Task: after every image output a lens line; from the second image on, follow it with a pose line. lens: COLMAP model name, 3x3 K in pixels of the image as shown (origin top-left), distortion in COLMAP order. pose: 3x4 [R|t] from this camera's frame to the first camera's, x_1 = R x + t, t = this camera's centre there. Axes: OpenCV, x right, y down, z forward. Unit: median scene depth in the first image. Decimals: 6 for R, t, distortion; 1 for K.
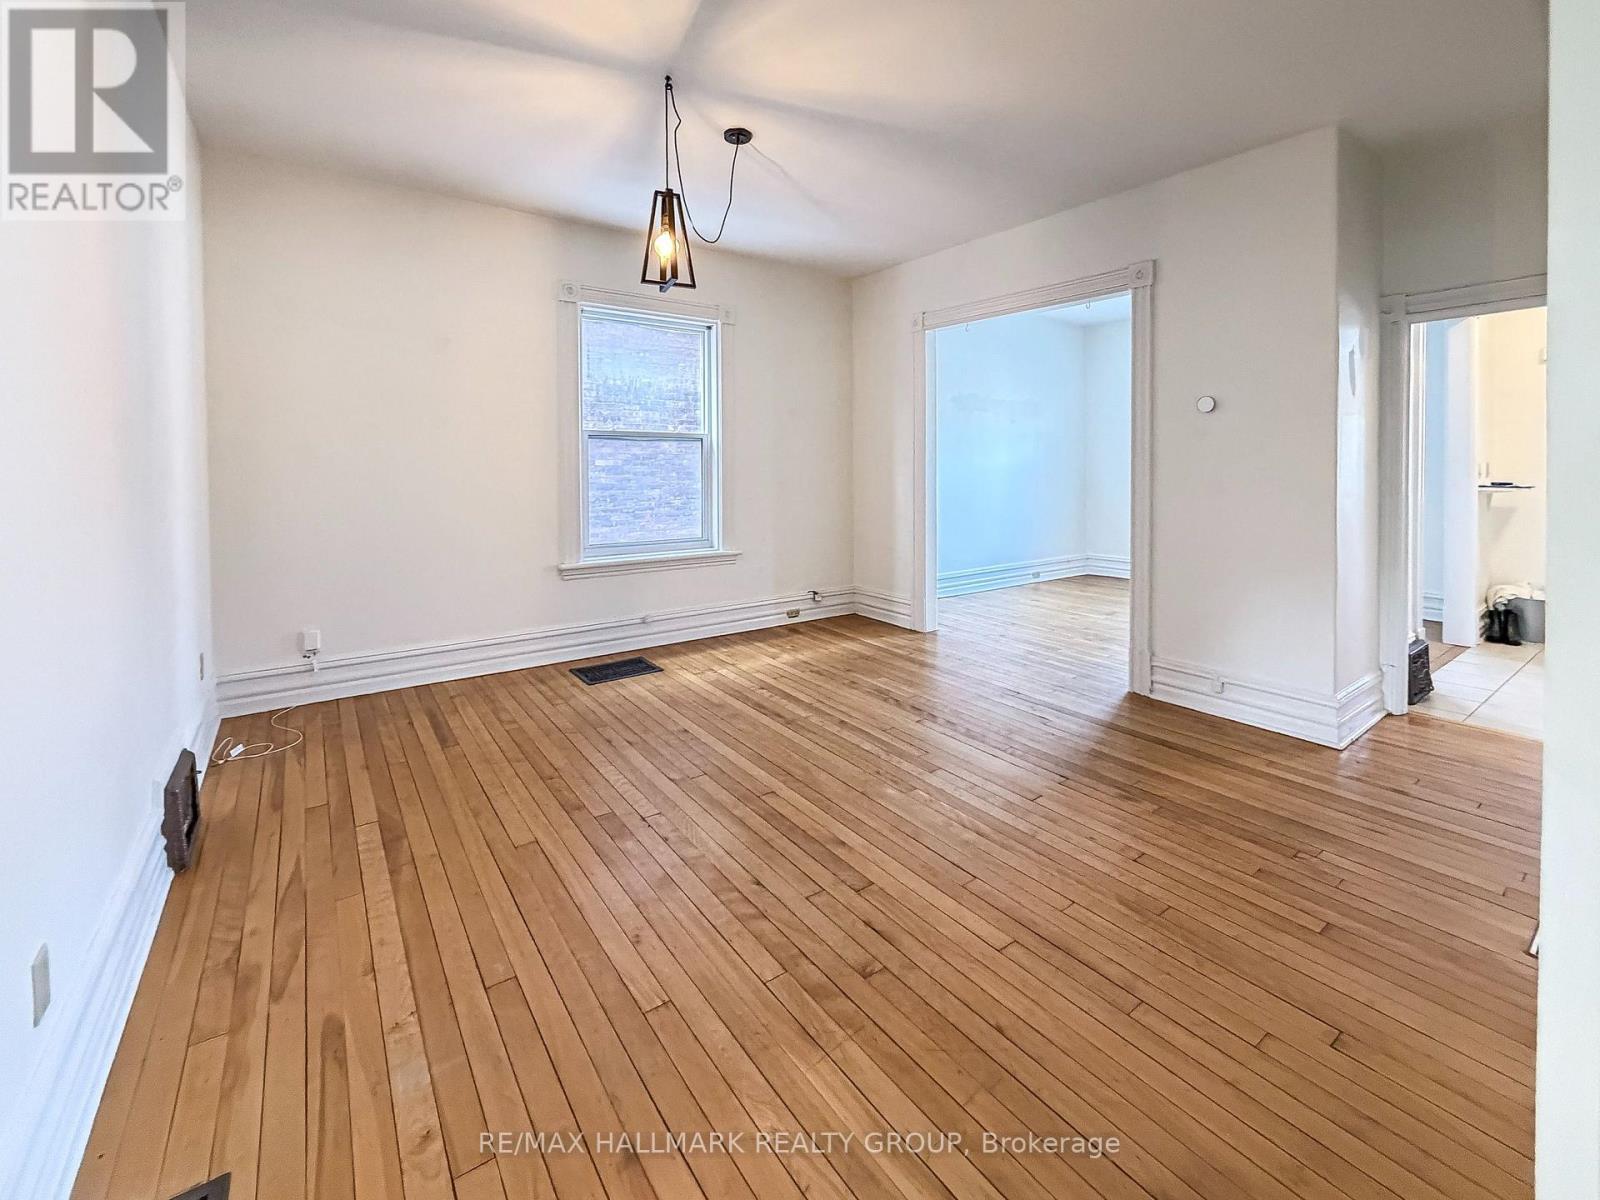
lens RADIAL K [[669.7, 0, 807.1], [0, 669.7, 468.4], [0, 0, 1]] dist [-0.001195, 0.000457]
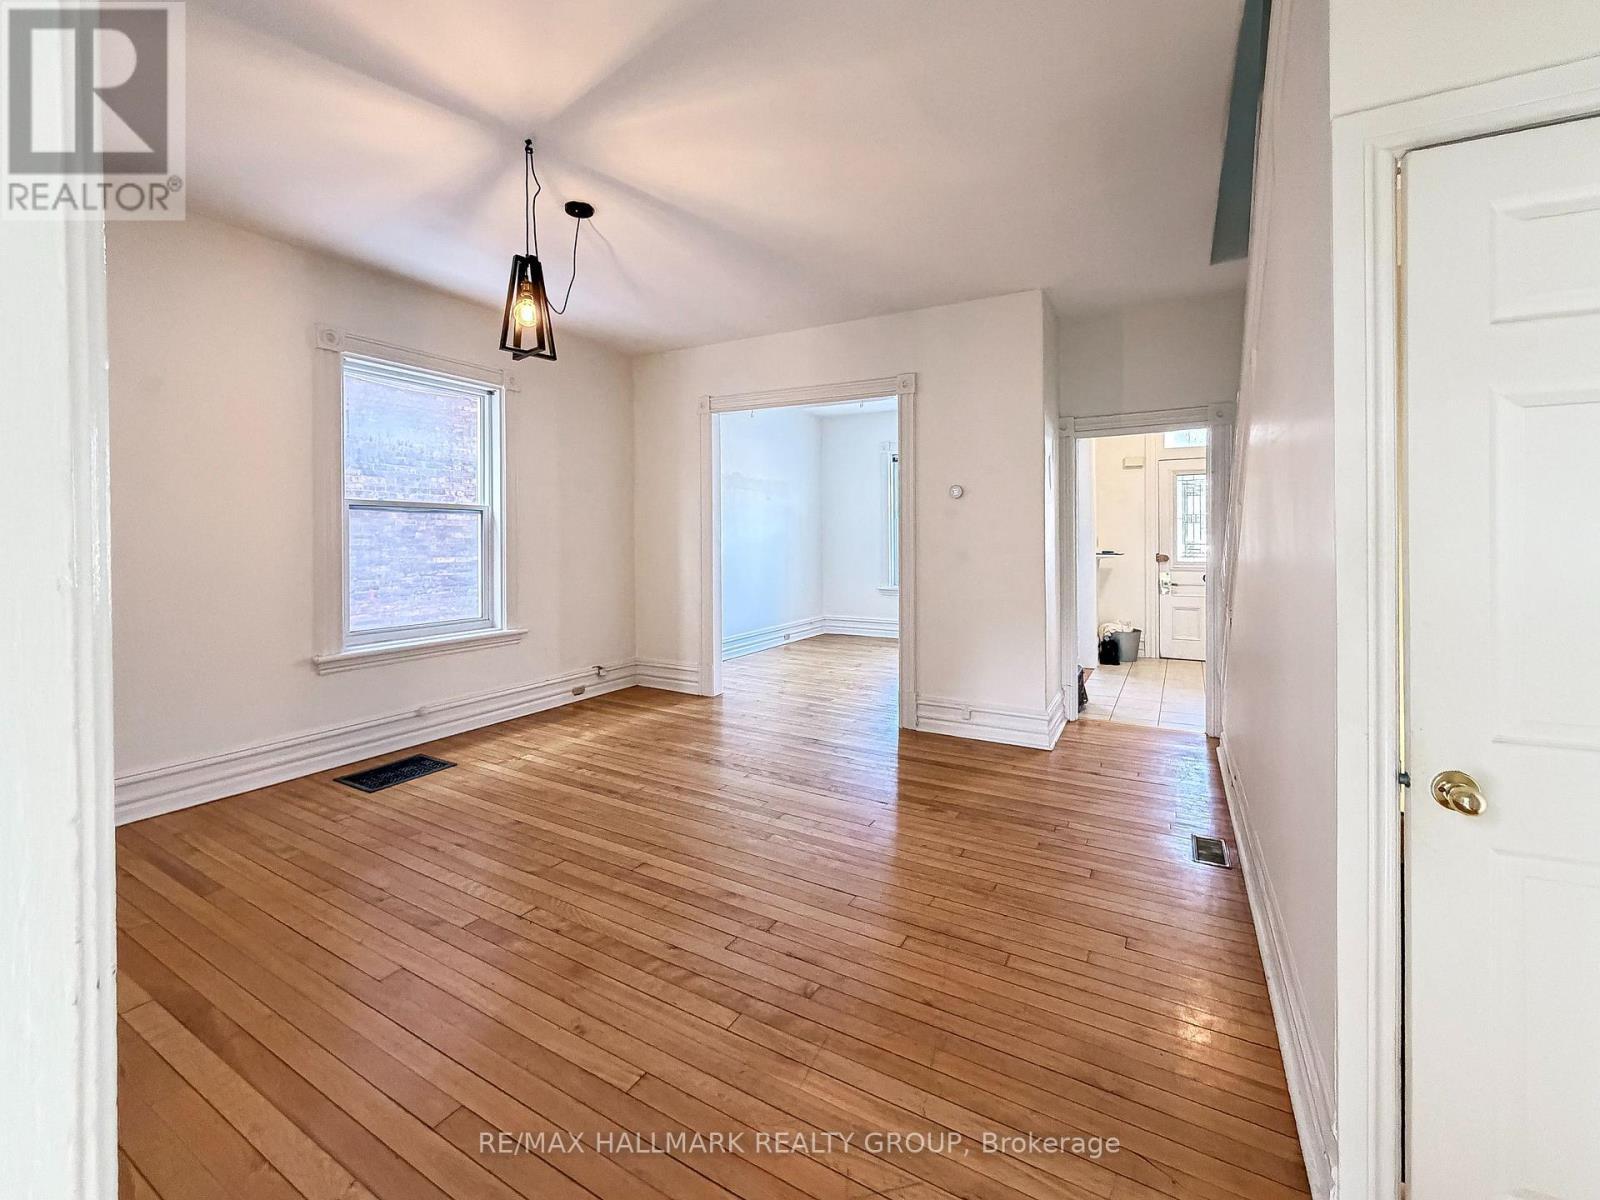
lens RADIAL K [[652.4, 0, 792.1], [0, 652.4, 526.5], [0, 0, 1]] dist [0.000437, 0.000007]
pose [[0.915517, 0.006687, 0.402225, -0.183783], [0.001436, 0.999801, -0.019890, -0.005808], [-0.402278, 0.018787, 0.915325, -0.004797]]
